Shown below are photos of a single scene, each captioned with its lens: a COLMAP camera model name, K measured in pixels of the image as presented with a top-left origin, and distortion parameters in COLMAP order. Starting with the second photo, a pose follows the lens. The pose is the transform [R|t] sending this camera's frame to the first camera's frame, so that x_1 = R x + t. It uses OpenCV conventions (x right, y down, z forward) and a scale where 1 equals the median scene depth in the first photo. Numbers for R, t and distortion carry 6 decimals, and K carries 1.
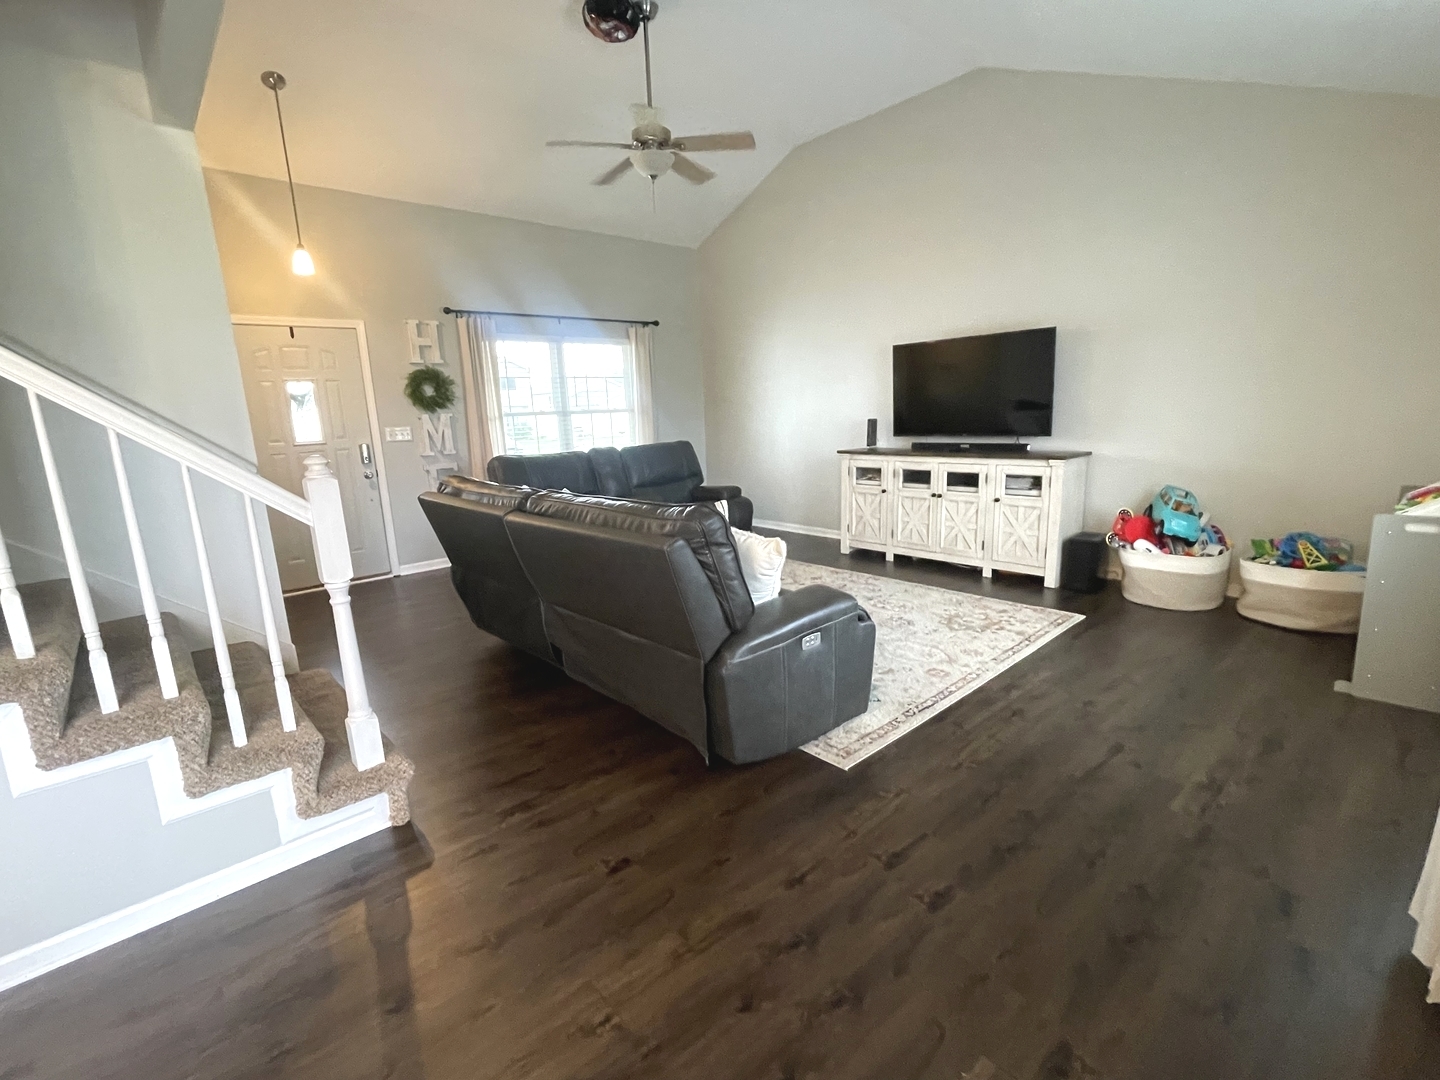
lens RADIAL K [[624.2, 0, 720.0], [0, 624.2, 540.0], [0, 0, 1]] dist [-0.000070, -0.000178]
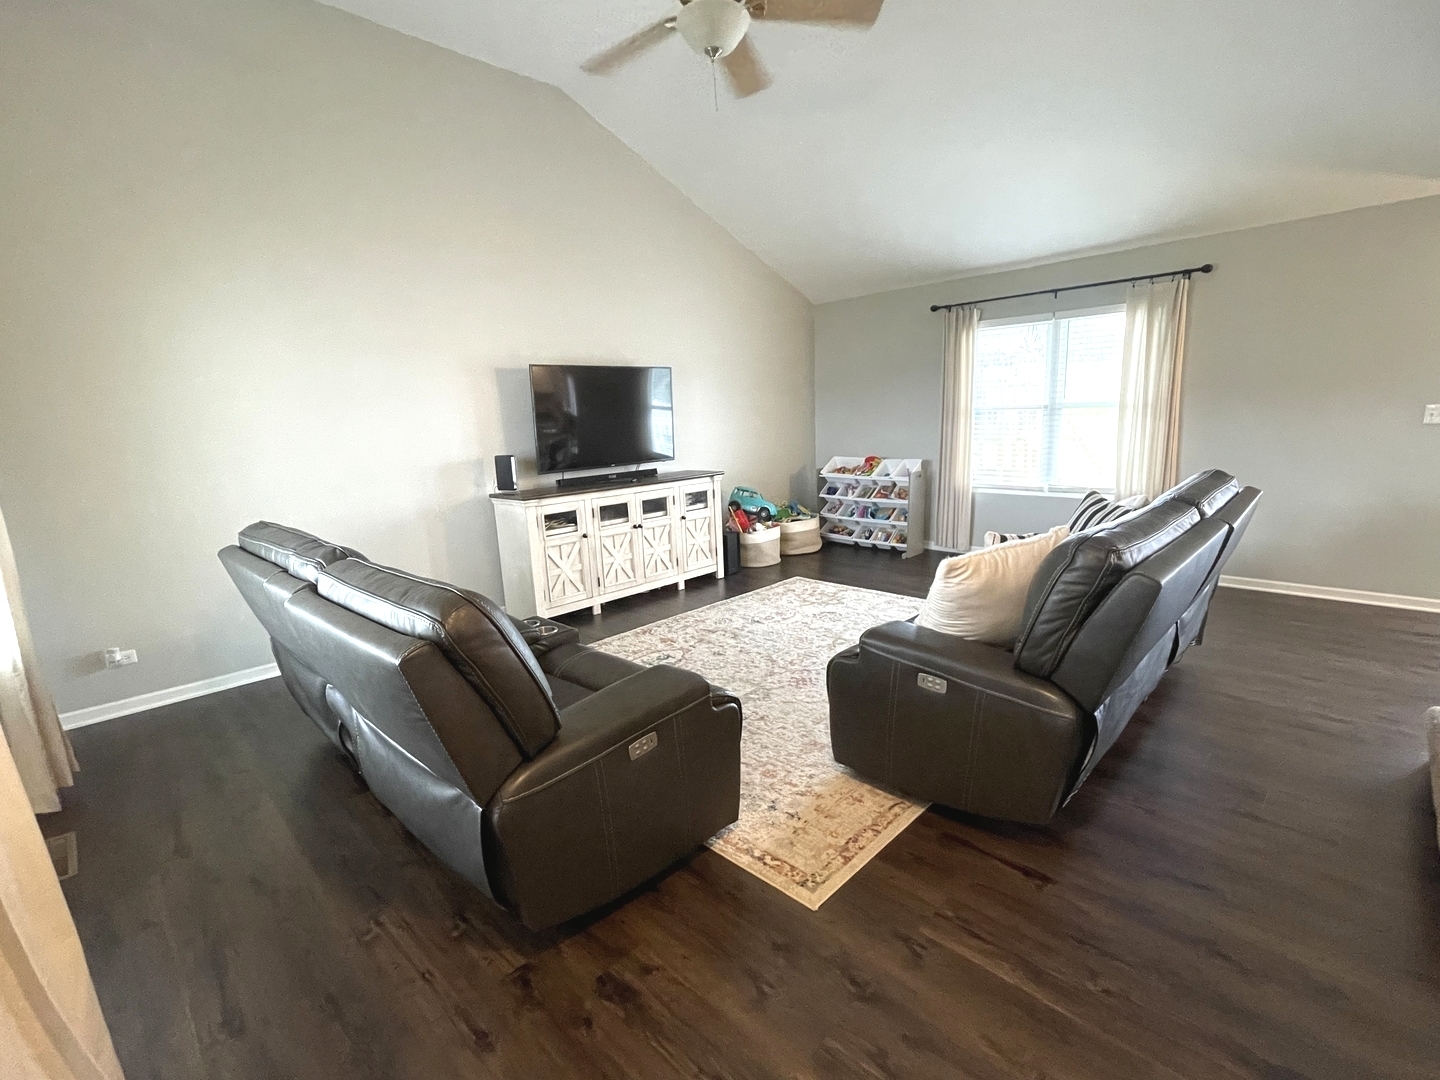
lens RADIAL K [[624.2, 0, 720.0], [0, 624.2, 540.0], [0, 0, 1]] dist [-0.000070, -0.000178]
pose [[0.000224, -0.159669, 0.987171, -0.624017], [0.247707, 0.956414, 0.154638, -0.171911], [-0.968835, 0.244494, 0.039766, 0.853382]]
